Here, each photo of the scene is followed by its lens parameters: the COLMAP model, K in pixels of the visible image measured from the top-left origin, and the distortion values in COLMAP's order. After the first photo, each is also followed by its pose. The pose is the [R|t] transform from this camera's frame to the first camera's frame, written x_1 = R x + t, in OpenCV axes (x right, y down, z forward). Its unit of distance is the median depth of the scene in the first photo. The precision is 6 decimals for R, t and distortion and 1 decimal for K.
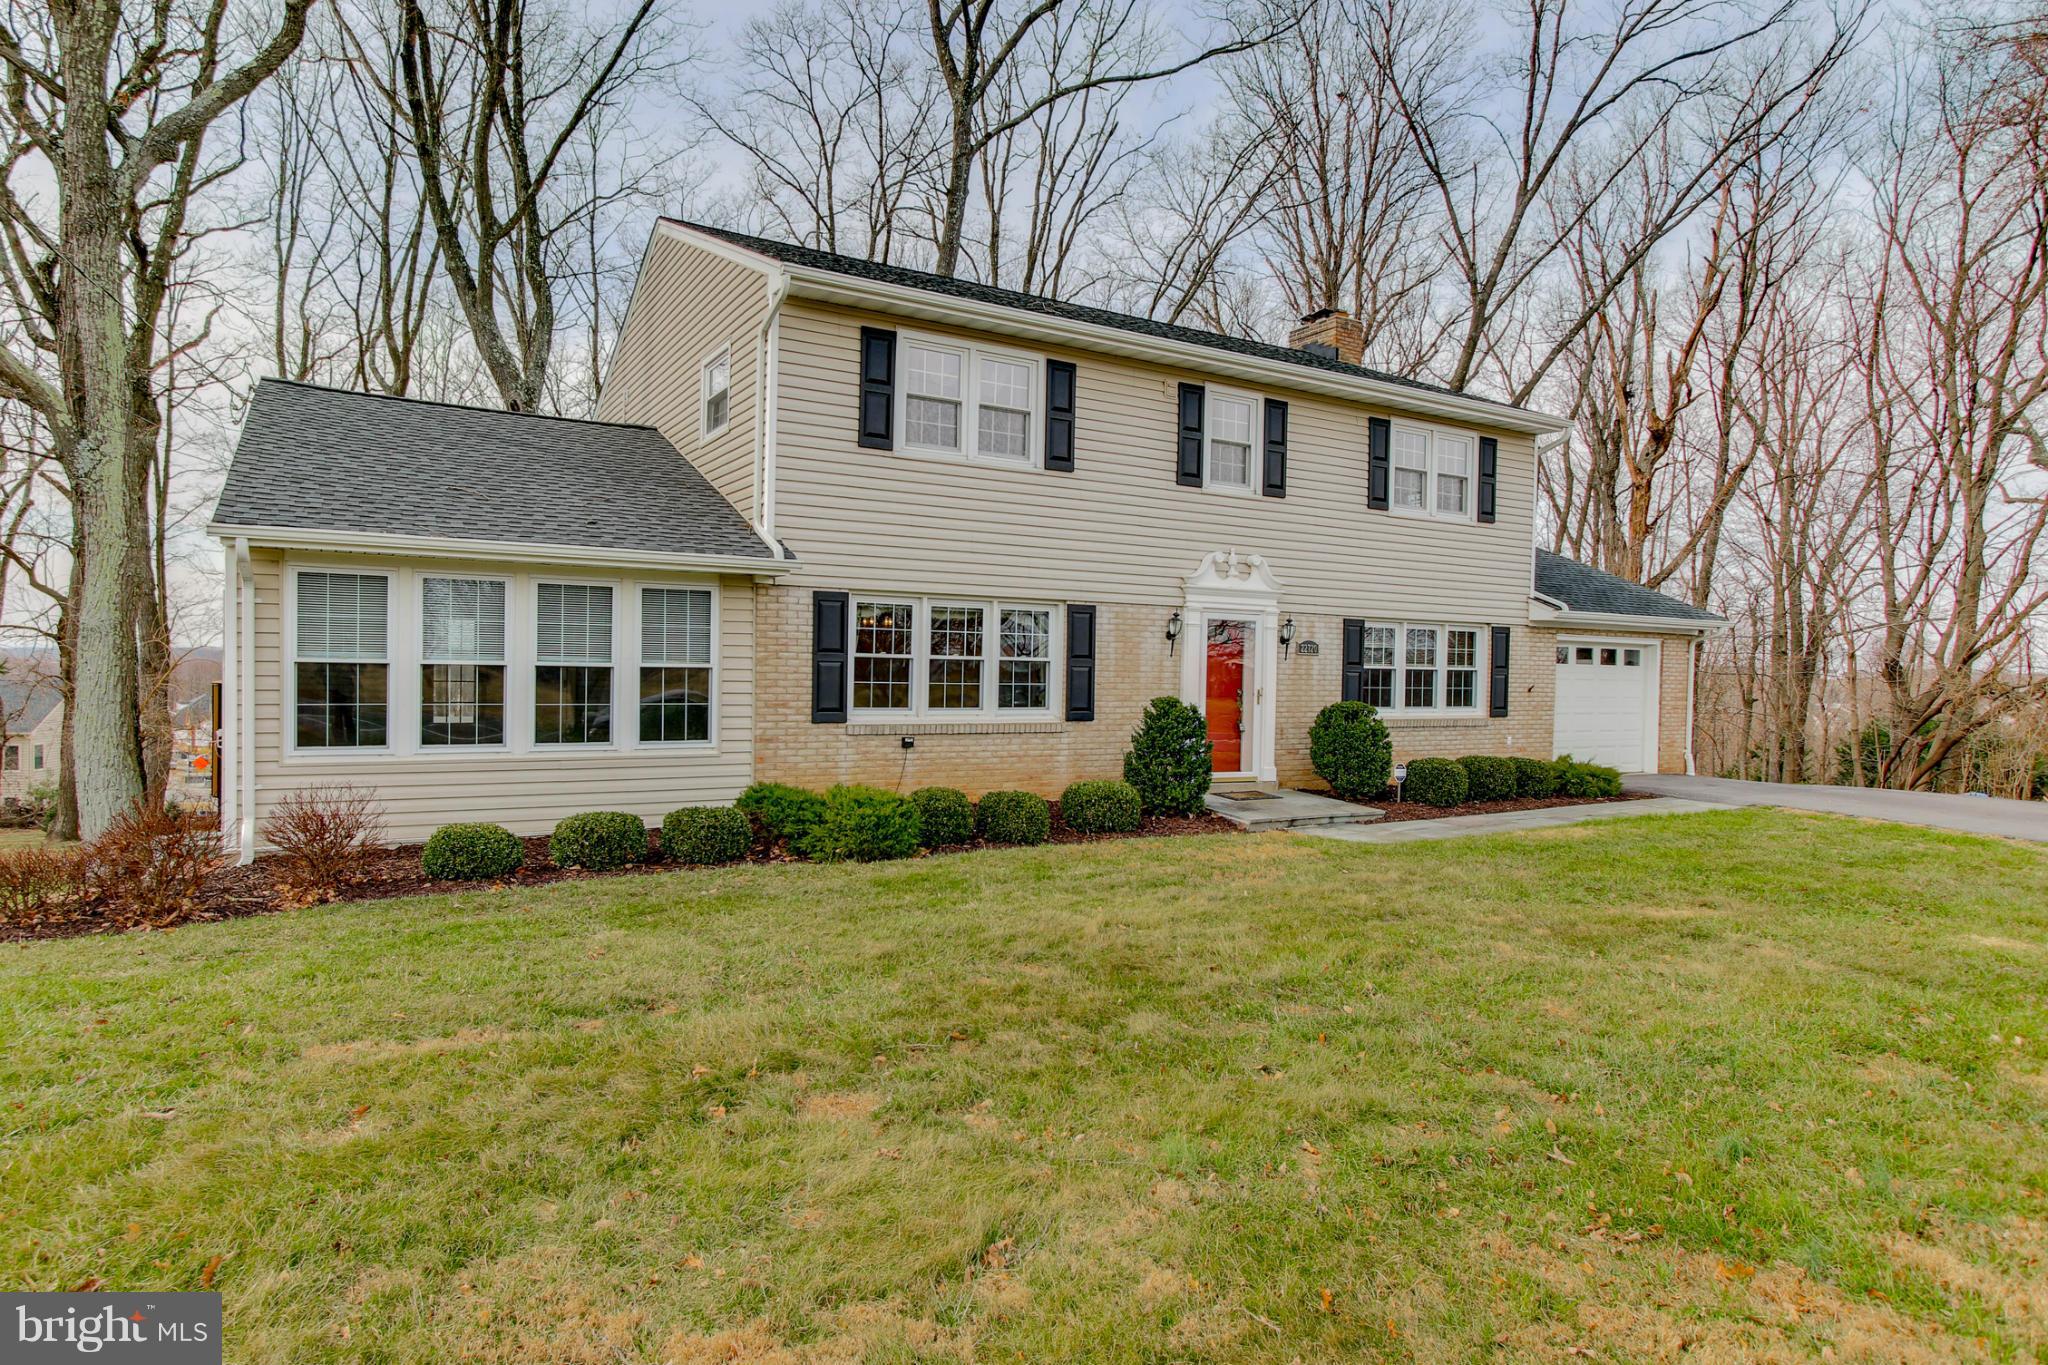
lens RADIAL K [[1144.8, 0, 1023.8], [0, 1144.8, 688.8], [0, 0, 1]] dist [-0.001979, 0.000014]
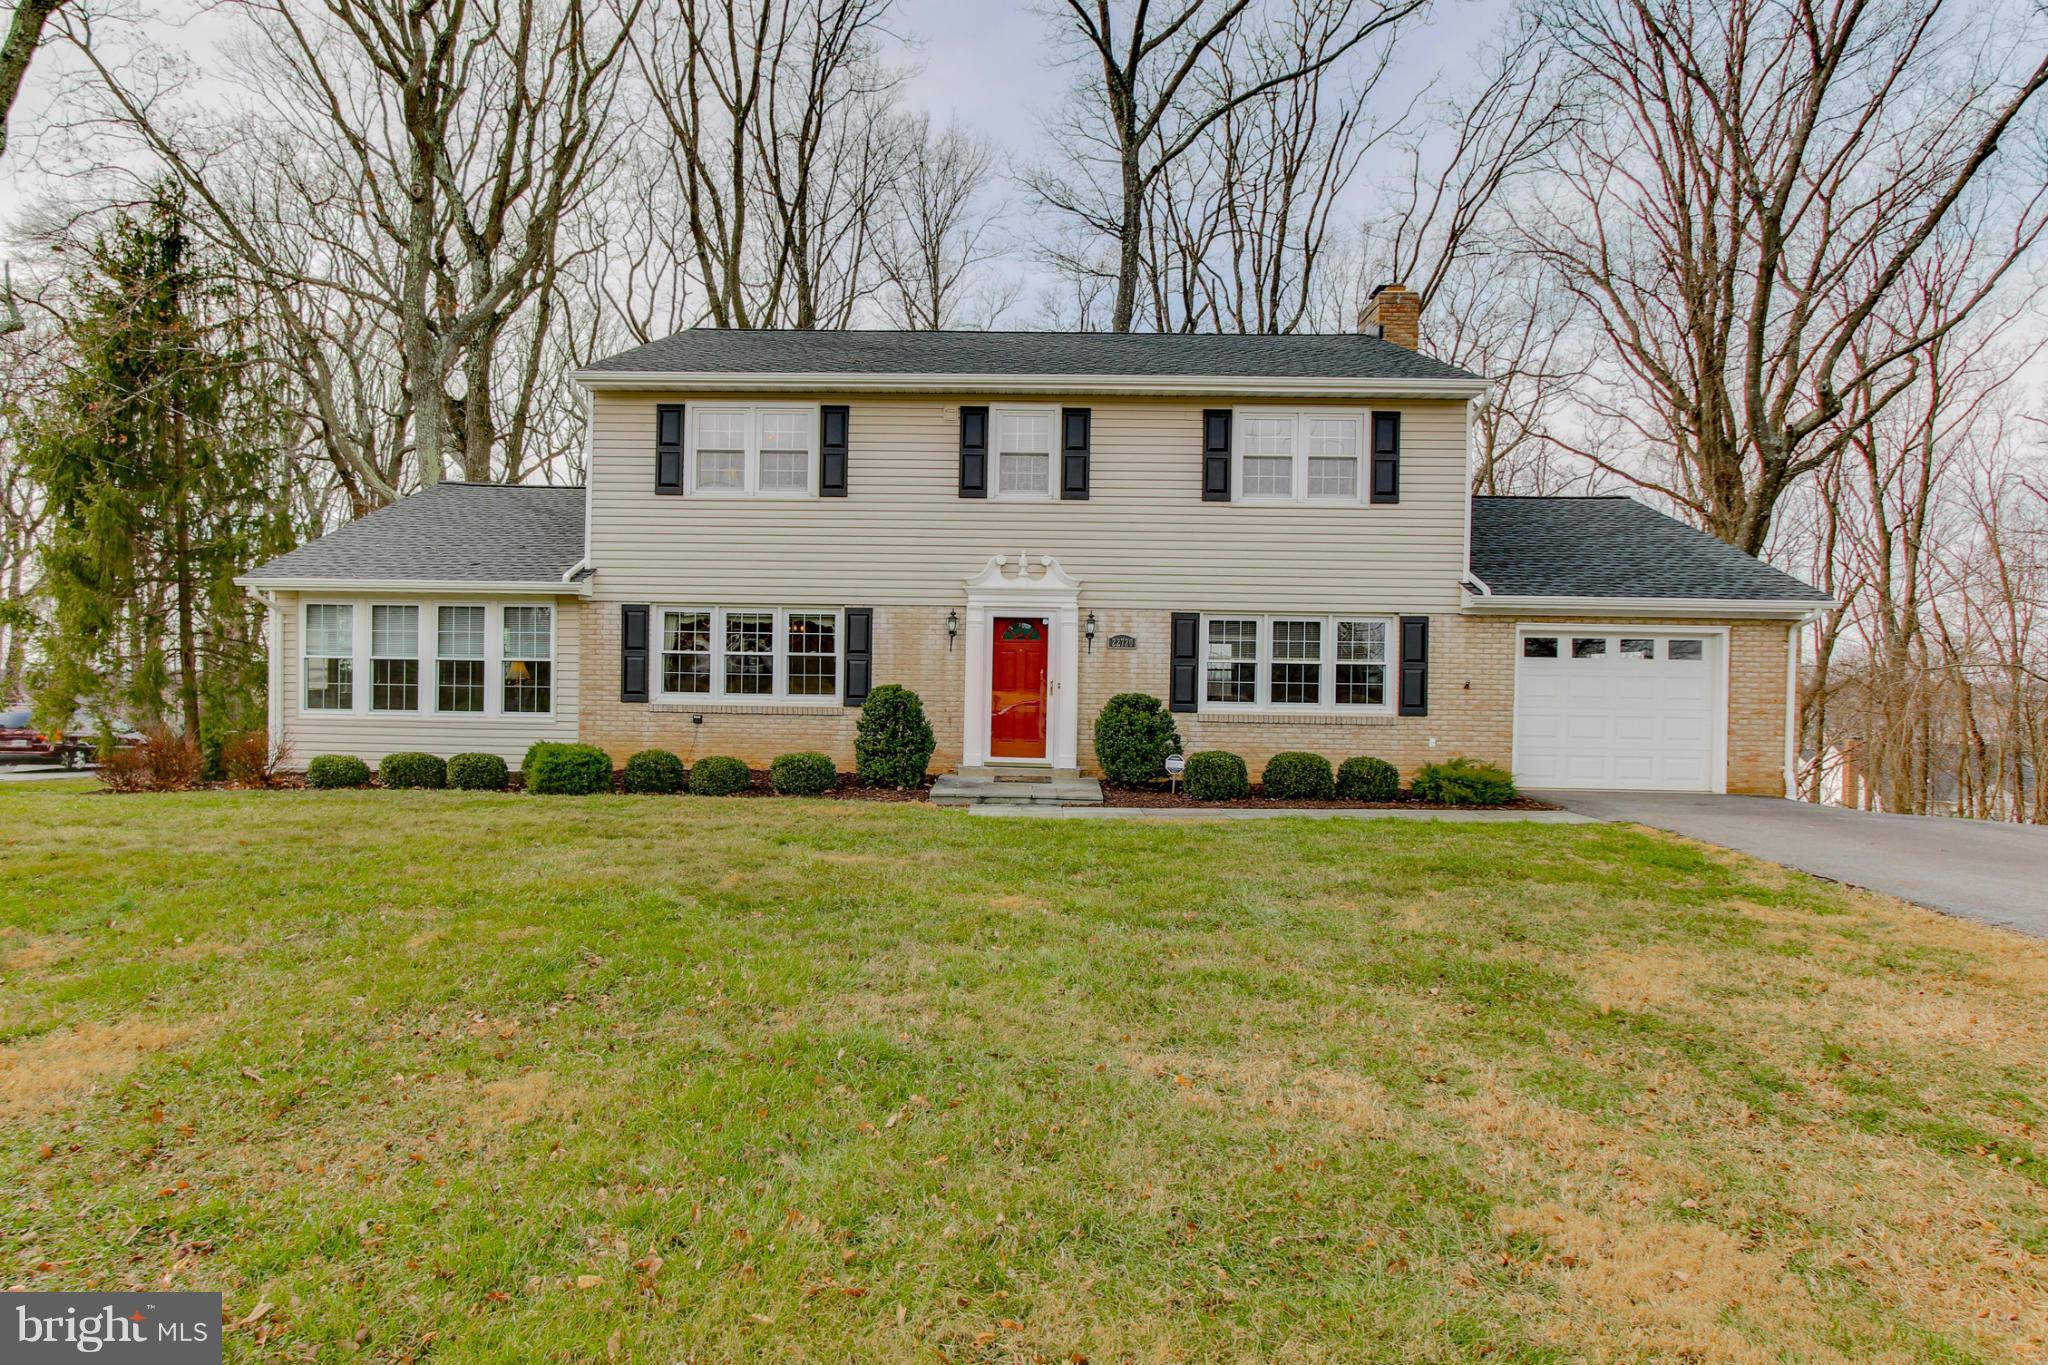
lens RADIAL K [[820.1, 0, 1024.1], [0, 820.1, 671.3], [0, 0, 1]] dist [-0.009425, 0.000014]
pose [[0.855195, -0.000678, -0.518307, 0.597791], [-0.009887, 0.999796, -0.017621, 0.004891], [0.518213, 0.020194, 0.855013, 0.347182]]
